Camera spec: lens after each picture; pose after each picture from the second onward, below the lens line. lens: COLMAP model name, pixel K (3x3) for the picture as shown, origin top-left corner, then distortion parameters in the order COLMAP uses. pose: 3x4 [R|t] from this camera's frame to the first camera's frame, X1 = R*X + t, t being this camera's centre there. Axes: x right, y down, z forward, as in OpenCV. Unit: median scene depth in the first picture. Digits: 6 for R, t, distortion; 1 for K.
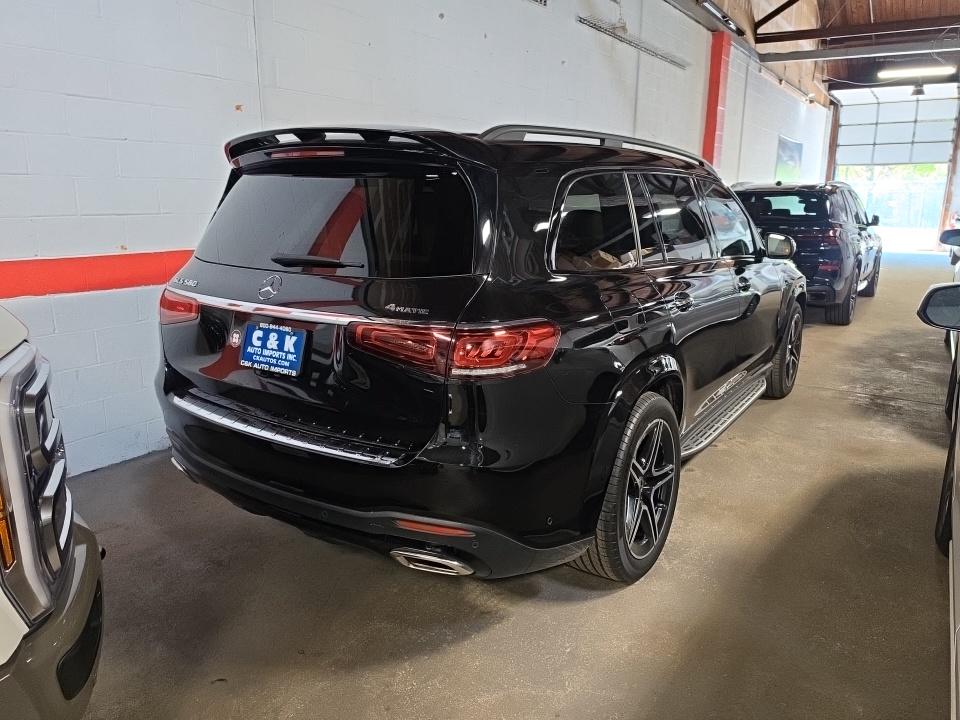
lens RADIAL K [[659.7, 0, 485.3], [0, 659.7, 373.3], [0, 0, 1]] dist [0.009363, -0.001059]
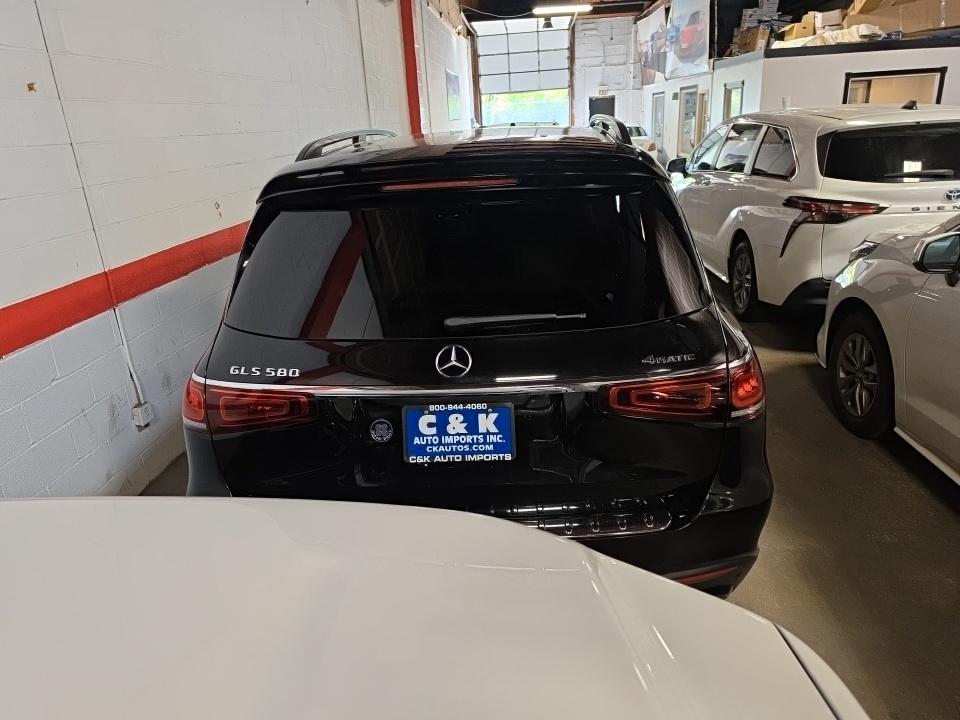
lens RADIAL K [[659.7, 0, 485.3], [0, 659.7, 373.3], [0, 0, 1]] dist [0.009363, -0.001059]
pose [[0.864486, -0.231083, 0.446391, -0.627917], [0.187844, 0.972239, 0.139518, -0.211848], [-0.466239, -0.036760, 0.883895, 0.274663]]
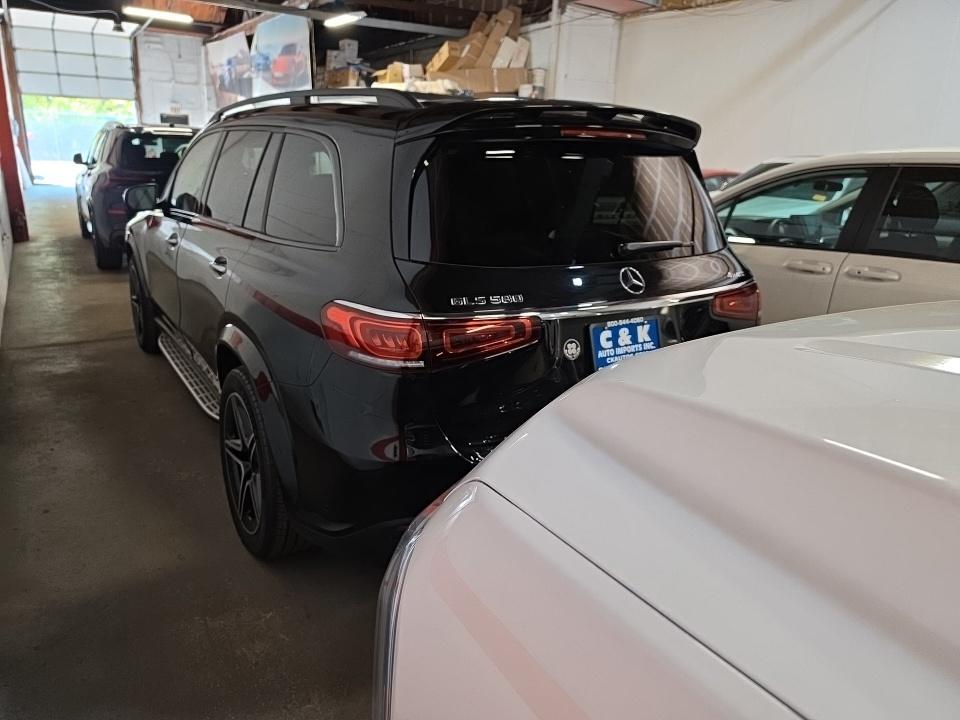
lens RADIAL K [[671.5, 0, 480.0], [0, 671.5, 360.0], [0, 0, 1]] dist [-0.001504, -0.002878]
pose [[0.412115, -0.264791, 0.871807, -1.241603], [0.198009, 0.959999, 0.197976, -0.245842], [-0.889356, 0.091036, 0.448061, 0.747550]]
